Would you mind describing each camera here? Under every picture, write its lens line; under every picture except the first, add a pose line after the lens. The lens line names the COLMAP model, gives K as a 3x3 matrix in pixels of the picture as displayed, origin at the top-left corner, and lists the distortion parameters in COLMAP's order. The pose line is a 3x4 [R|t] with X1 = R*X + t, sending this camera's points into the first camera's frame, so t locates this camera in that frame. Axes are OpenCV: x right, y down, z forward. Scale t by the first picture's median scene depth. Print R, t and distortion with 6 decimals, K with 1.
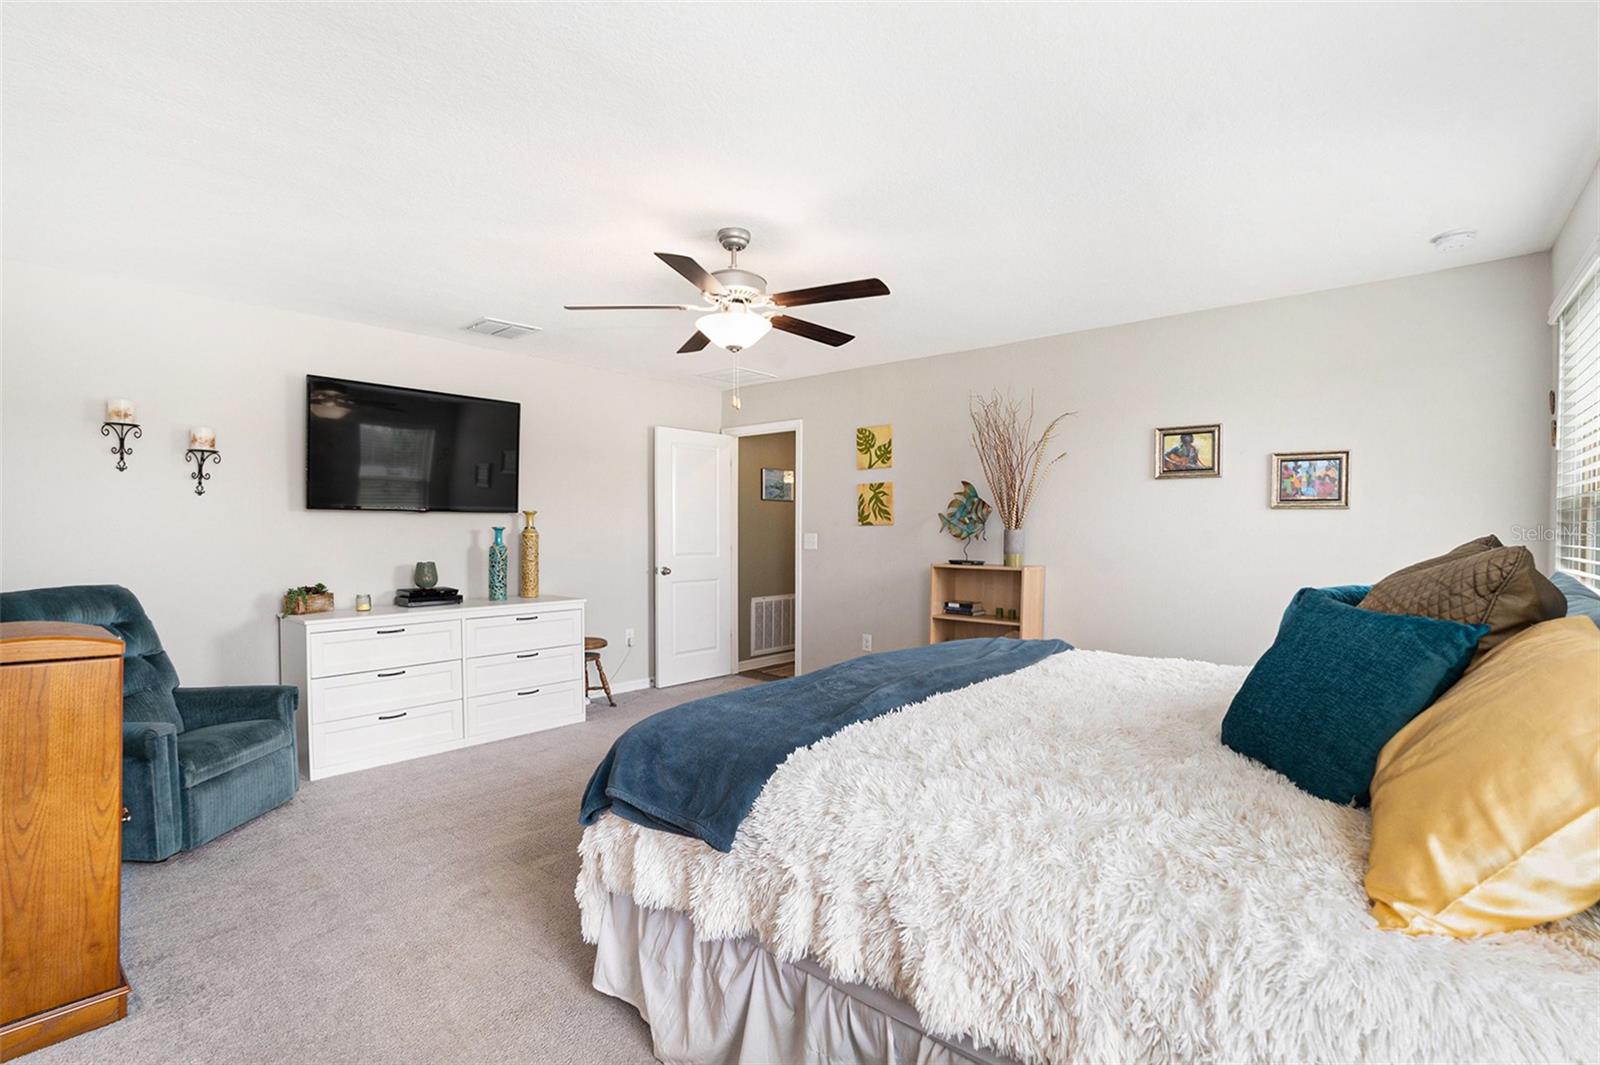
lens RADIAL K [[721.8, 0, 800.1], [0, 721.8, 533.0], [0, 0, 1]] dist [-0.048912, 0.005063]
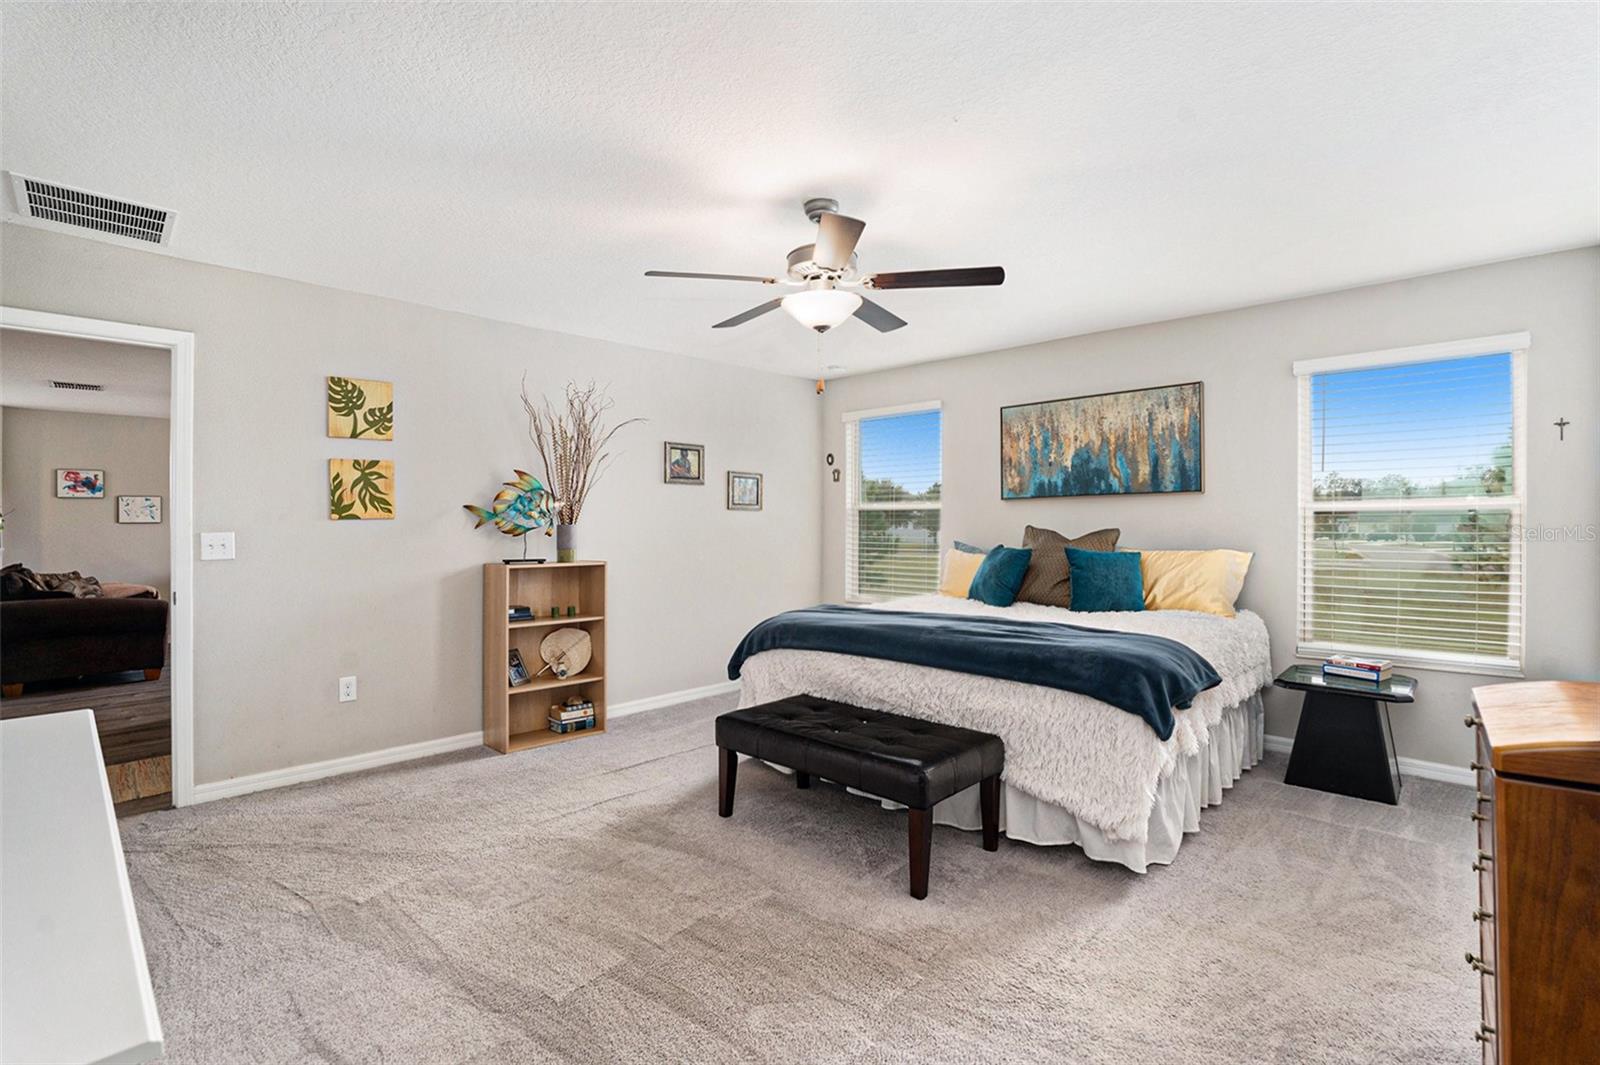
lens RADIAL K [[721.8, 0, 809.2], [0, 721.8, 531.8], [0, 0, 1]] dist [-0.048912, 0.005063]
pose [[0.062390, -0.012054, 0.997979, -0.568278], [0.009179, 0.999892, 0.011503, -0.002546], [-0.998010, 0.008443, 0.062494, 0.526307]]
